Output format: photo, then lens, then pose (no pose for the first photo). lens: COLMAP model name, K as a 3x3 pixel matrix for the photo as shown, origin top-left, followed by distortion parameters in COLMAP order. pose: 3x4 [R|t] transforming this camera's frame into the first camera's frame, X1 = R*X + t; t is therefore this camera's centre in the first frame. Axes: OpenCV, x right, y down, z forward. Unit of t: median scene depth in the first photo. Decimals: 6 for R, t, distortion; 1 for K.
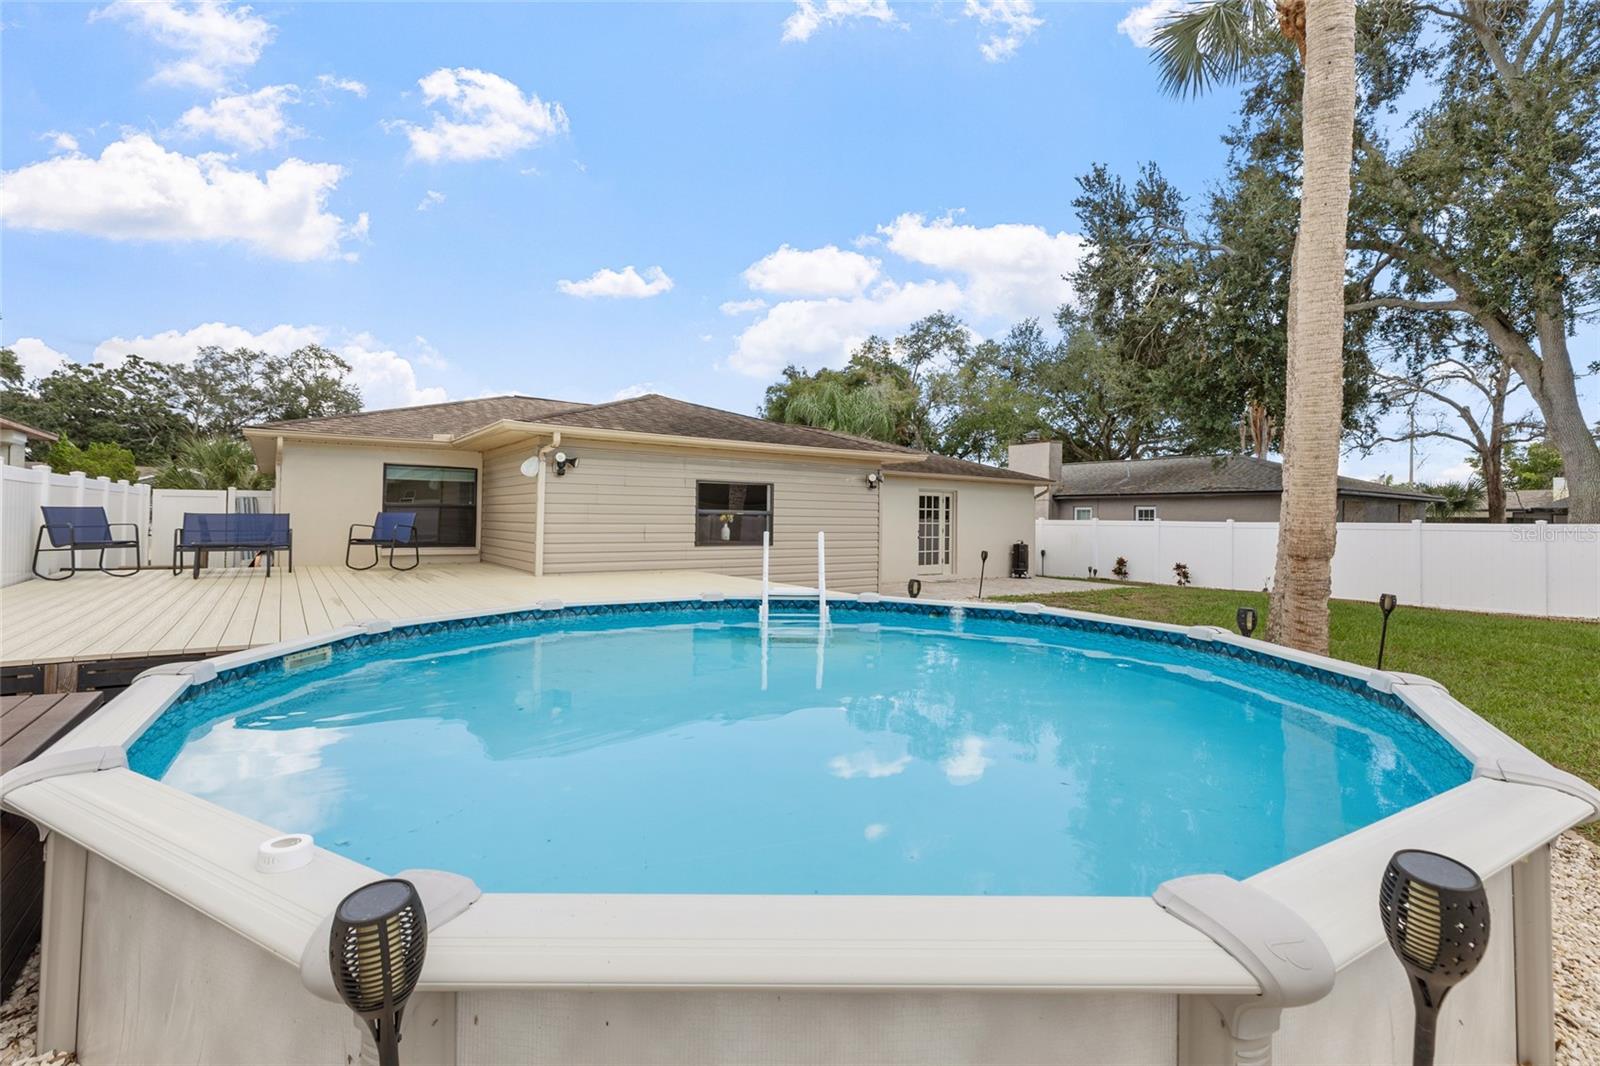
lens RADIAL K [[731.7, 0, 801.4], [0, 731.7, 513.1], [0, 0, 1]] dist [0.003800, 0.000643]
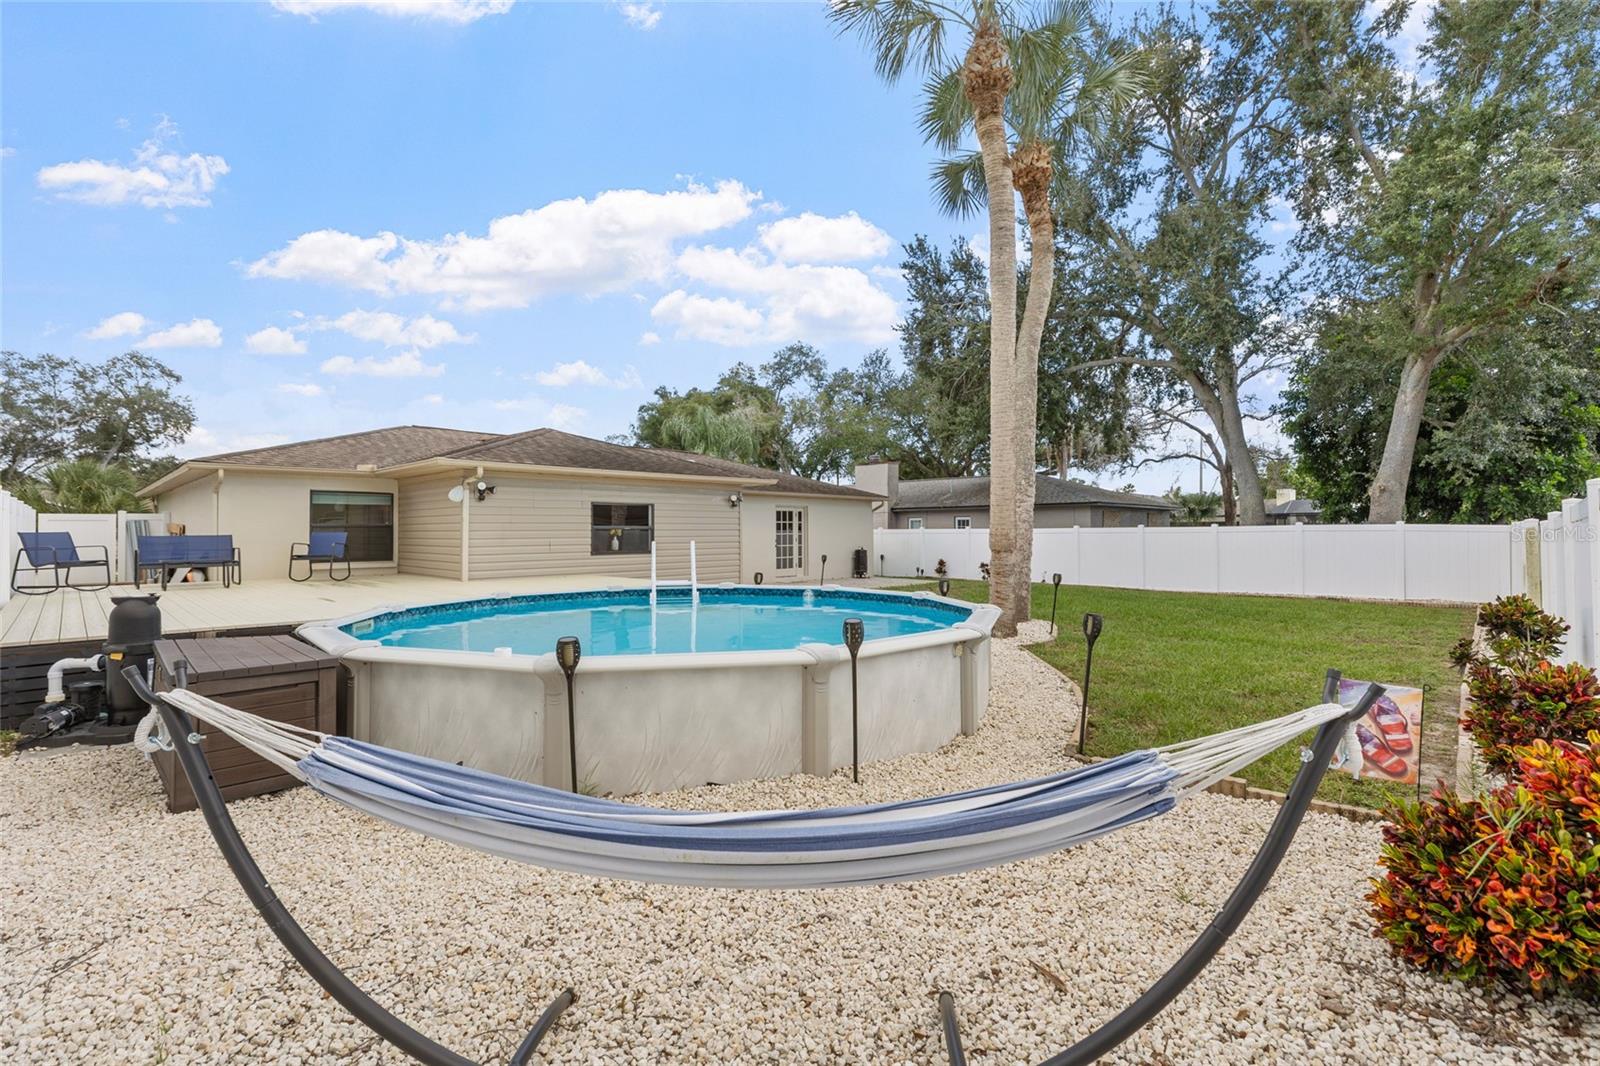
lens RADIAL K [[716.5, 0, 801.2], [0, 716.5, 523.8], [0, 0, 1]] dist [0.003052, 0.000135]
pose [[0.984502, -0.015004, 0.174732, -0.002706], [0.015347, 0.999882, -0.000612, -0.001127], [-0.174702, 0.003285, 0.984616, -0.135683]]
